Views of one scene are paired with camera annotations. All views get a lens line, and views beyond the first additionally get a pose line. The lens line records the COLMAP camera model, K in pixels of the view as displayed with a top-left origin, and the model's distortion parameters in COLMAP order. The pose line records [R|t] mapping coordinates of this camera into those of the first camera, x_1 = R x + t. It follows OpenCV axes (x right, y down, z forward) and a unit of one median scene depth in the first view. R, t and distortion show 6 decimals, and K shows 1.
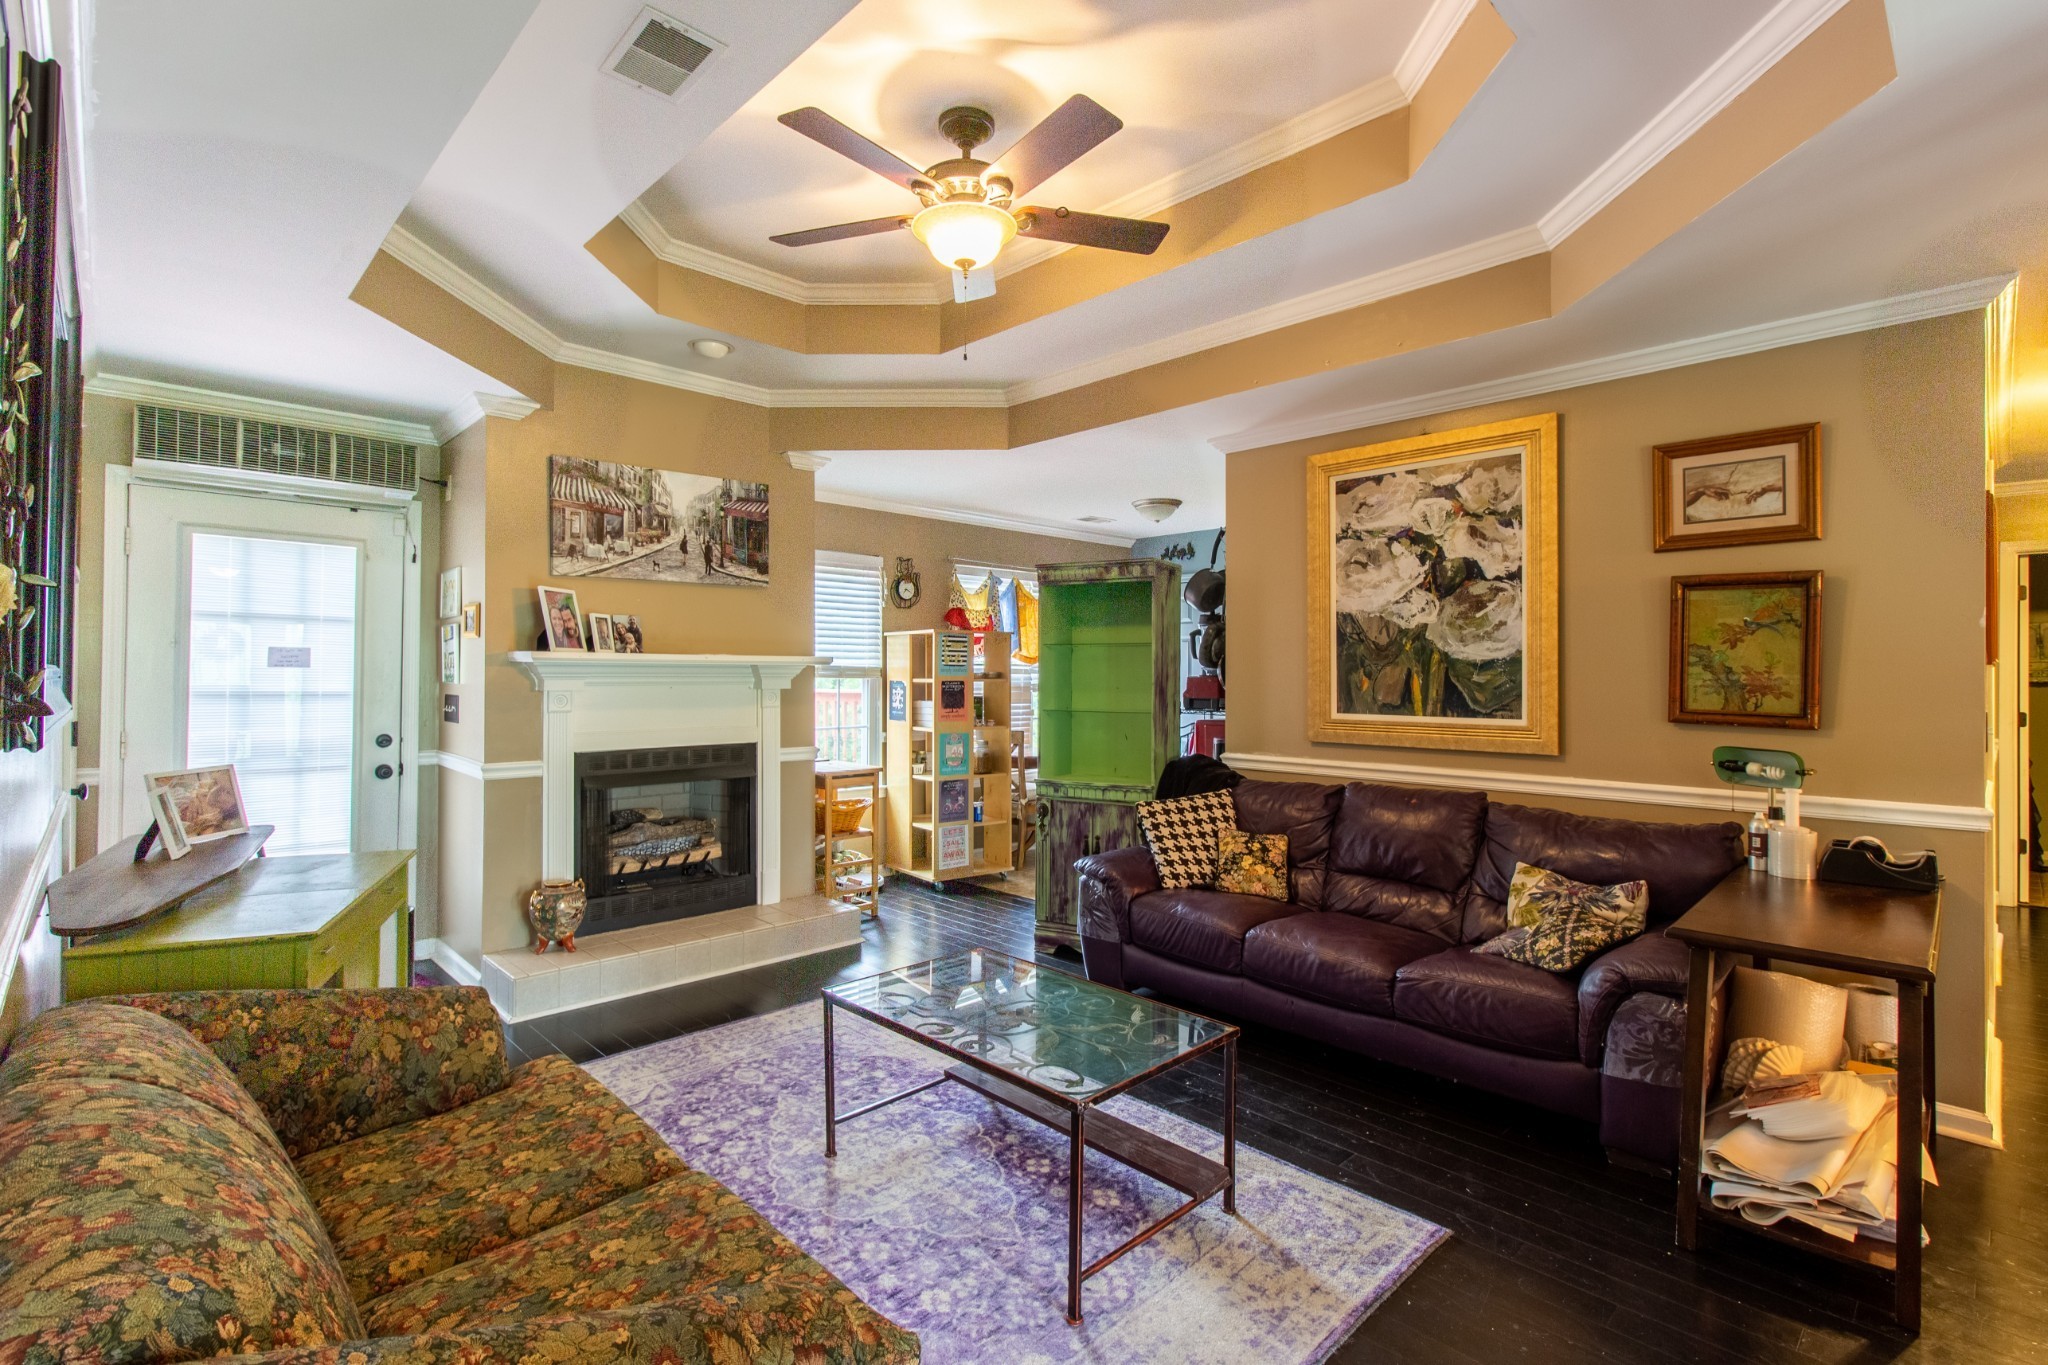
lens RADIAL K [[952.3, 0, 1022.4], [0, 952.3, 672.4], [0, 0, 1]] dist [0.002141, 0.000456]
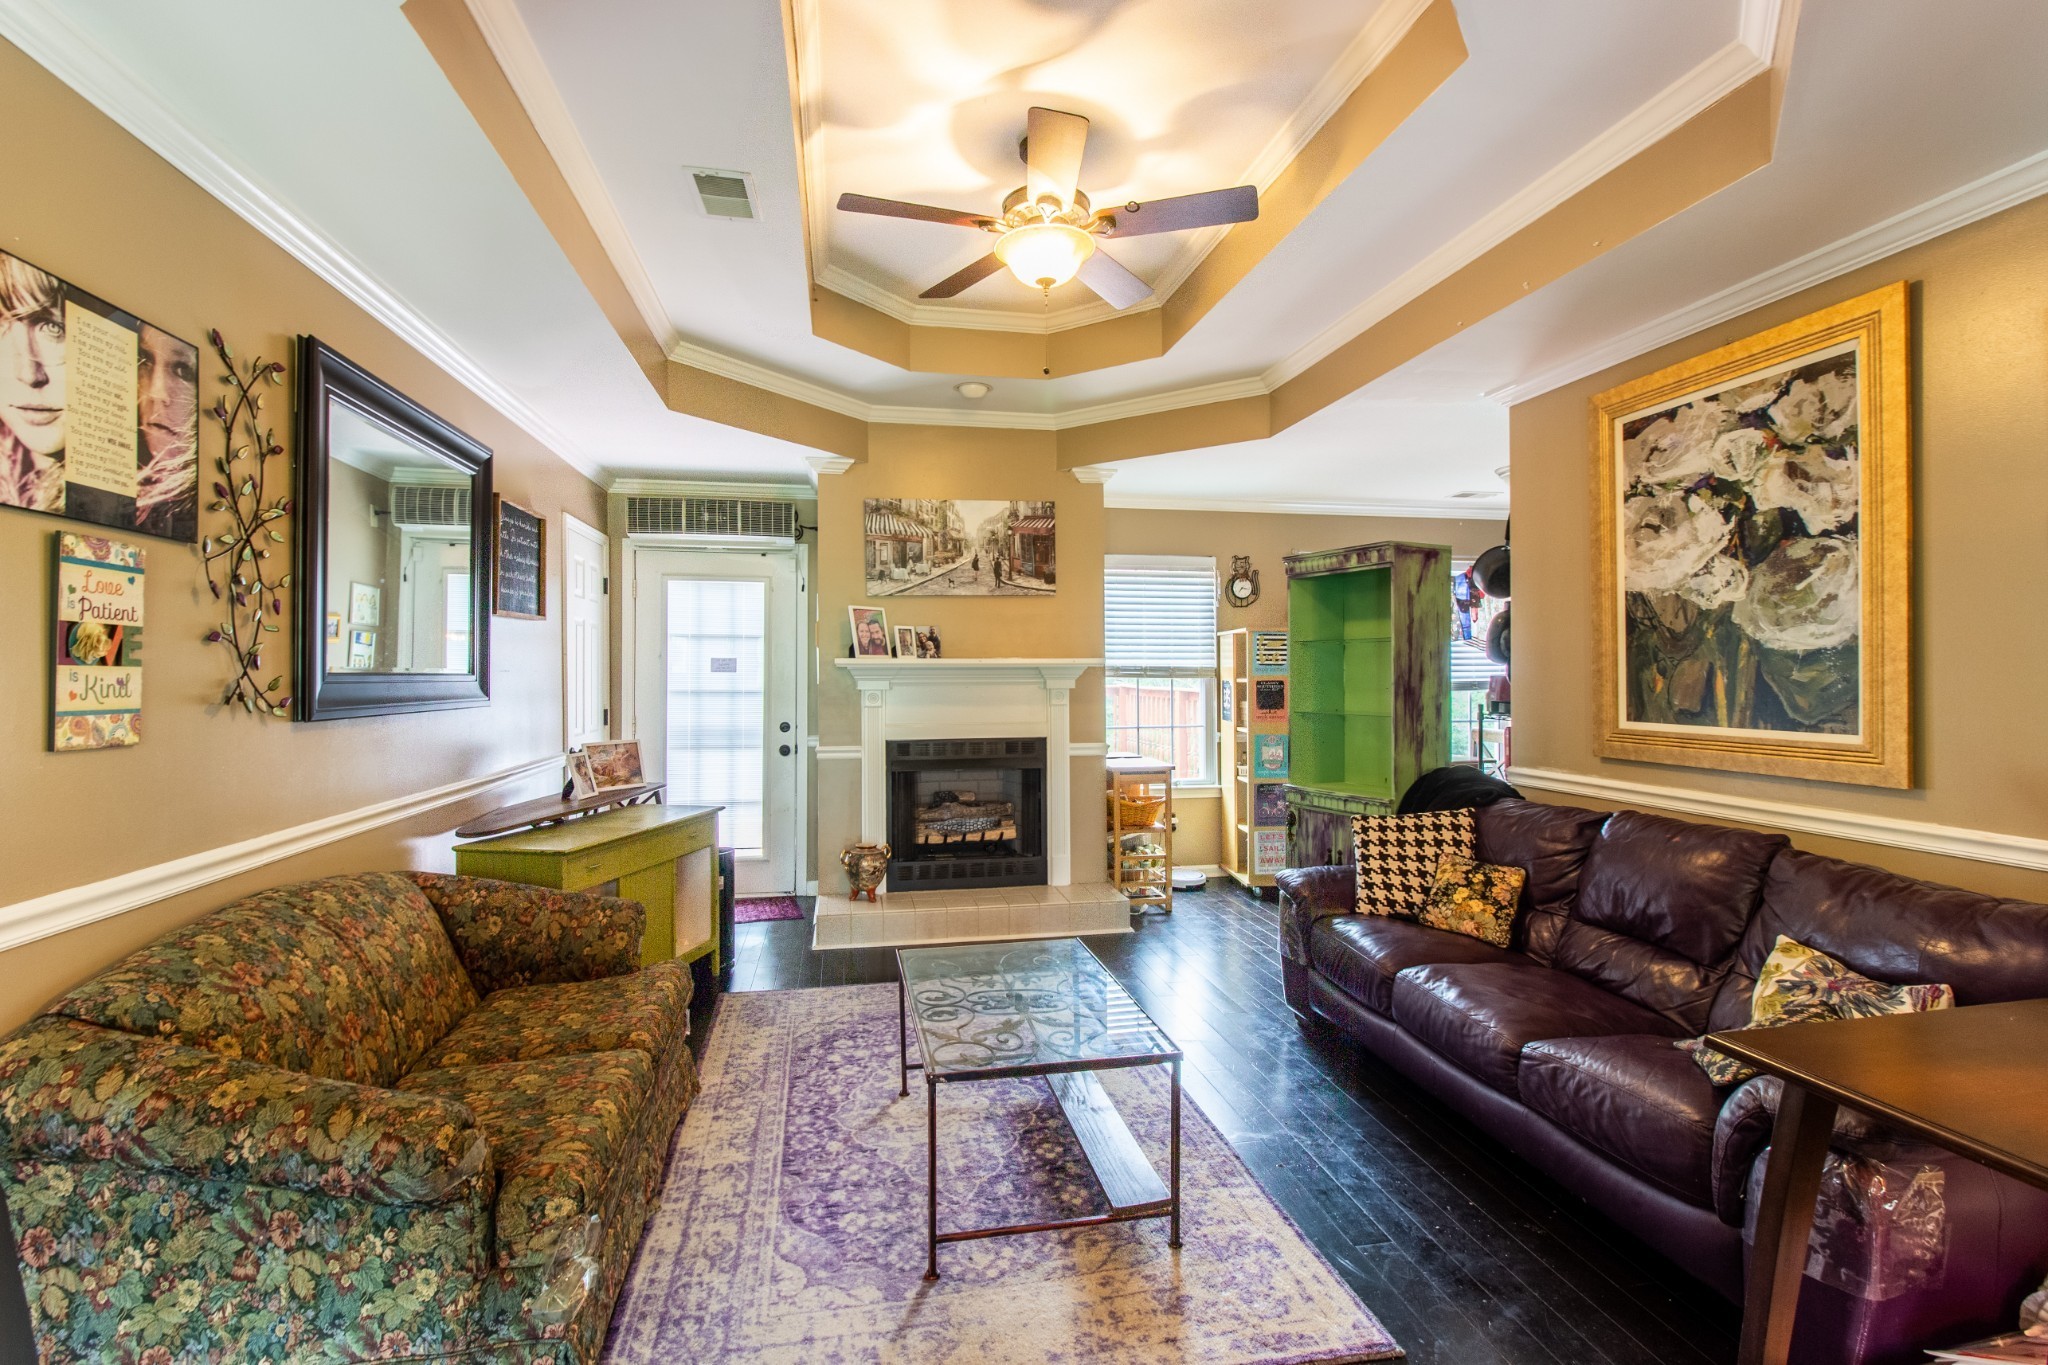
lens RADIAL K [[952.3, 0, 1022.3], [0, 952.3, 677.2], [0, 0, 1]] dist [0.002141, 0.000456]
pose [[0.835437, -0.004281, -0.549570, 0.366272], [0.007091, 0.999970, 0.002989, 0.000960], [0.549541, -0.006394, 0.835442, 0.081472]]
